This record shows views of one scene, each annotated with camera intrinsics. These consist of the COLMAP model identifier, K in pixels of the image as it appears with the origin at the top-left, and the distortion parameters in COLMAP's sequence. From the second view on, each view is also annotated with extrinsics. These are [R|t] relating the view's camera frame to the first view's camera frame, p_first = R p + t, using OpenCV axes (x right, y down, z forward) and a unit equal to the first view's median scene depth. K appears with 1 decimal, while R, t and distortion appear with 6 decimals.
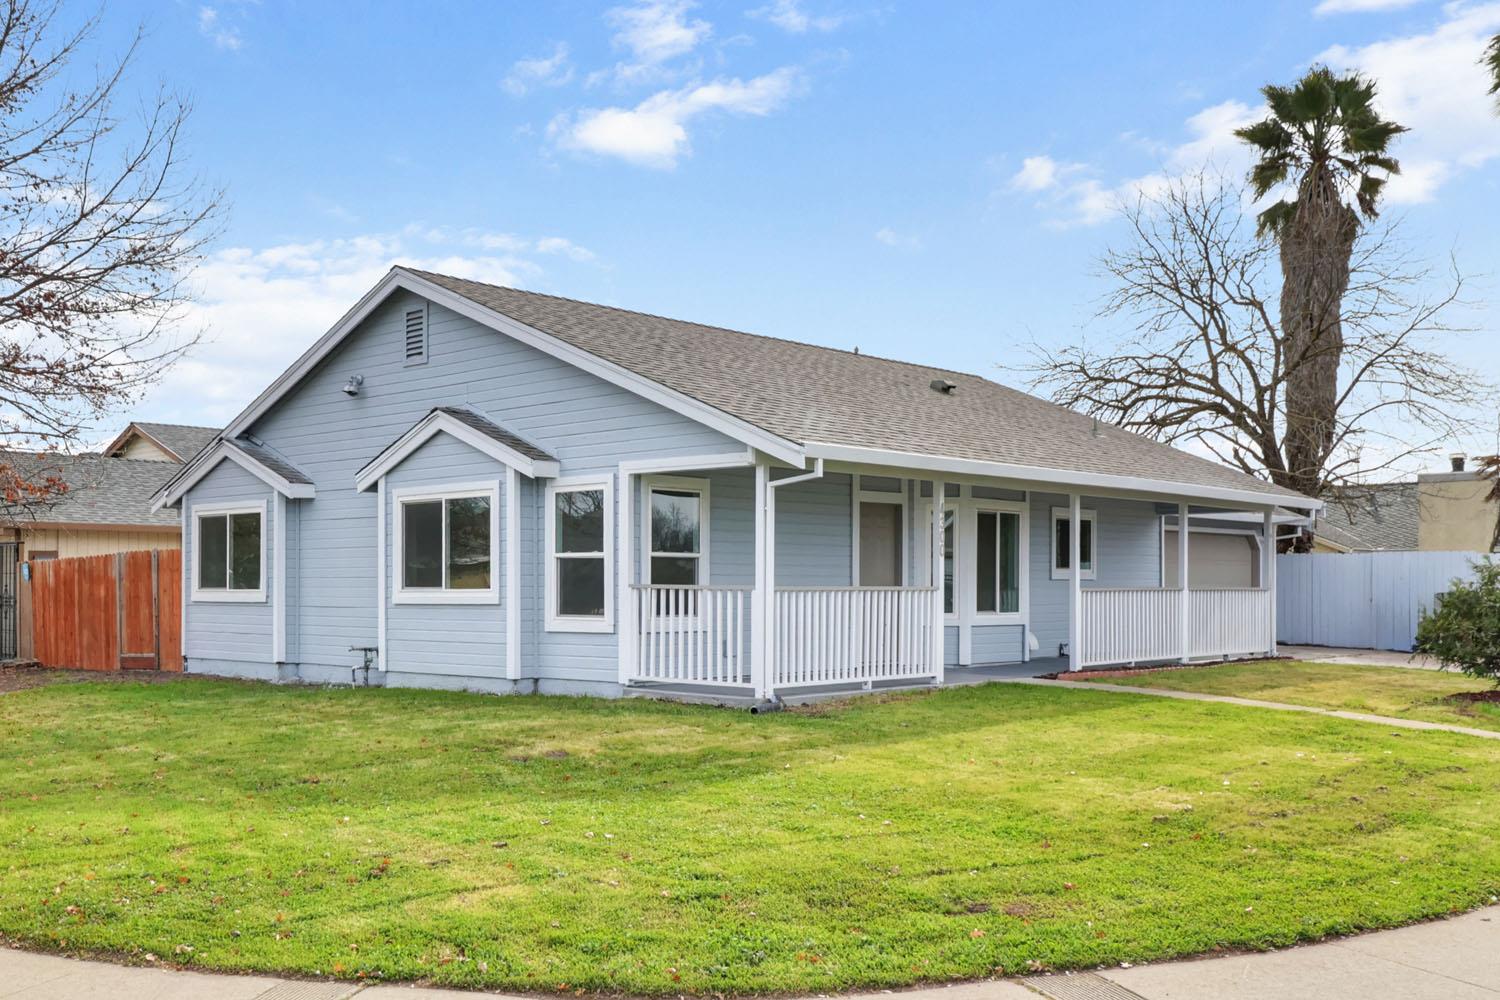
lens RADIAL K [[1402.6, 0, 747.7], [0, 1402.6, 585.2], [0, 0, 1]] dist [0.008361, 0.003077]
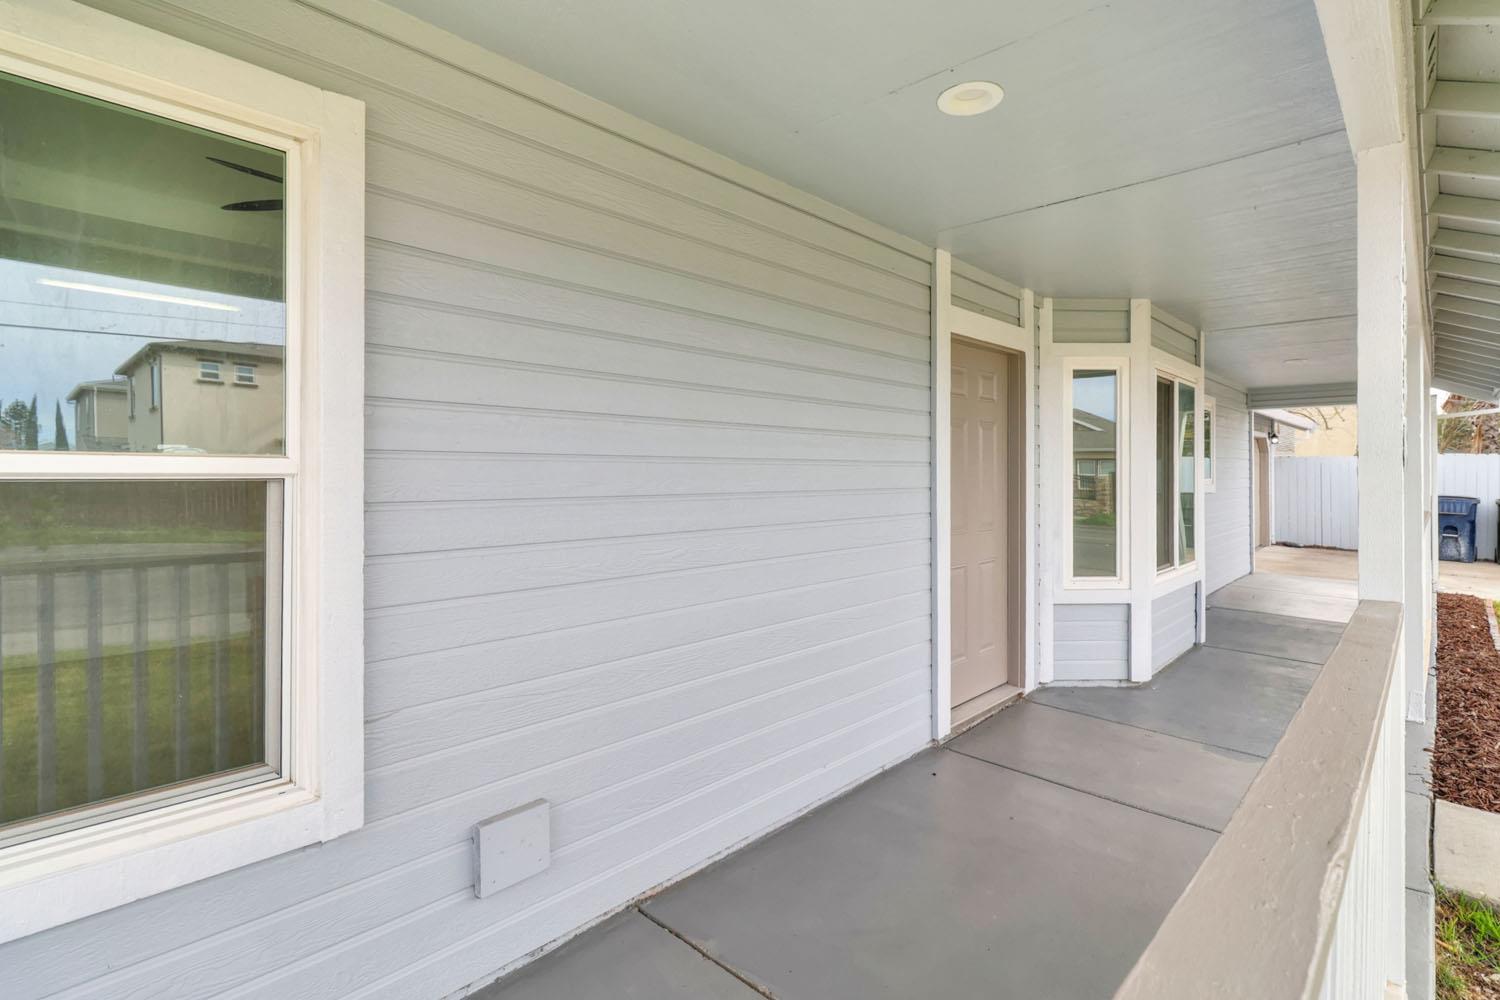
lens RADIAL K [[708.6, 0, 761.8], [0, 708.6, 458.7], [0, 0, 1]] dist [-0.000413, -0.000651]
pose [[0.998993, 0.002853, -0.044769, 0.029752], [-0.003549, 0.999874, -0.015487, -0.016498], [0.044719, 0.015631, 0.998877, 0.697551]]
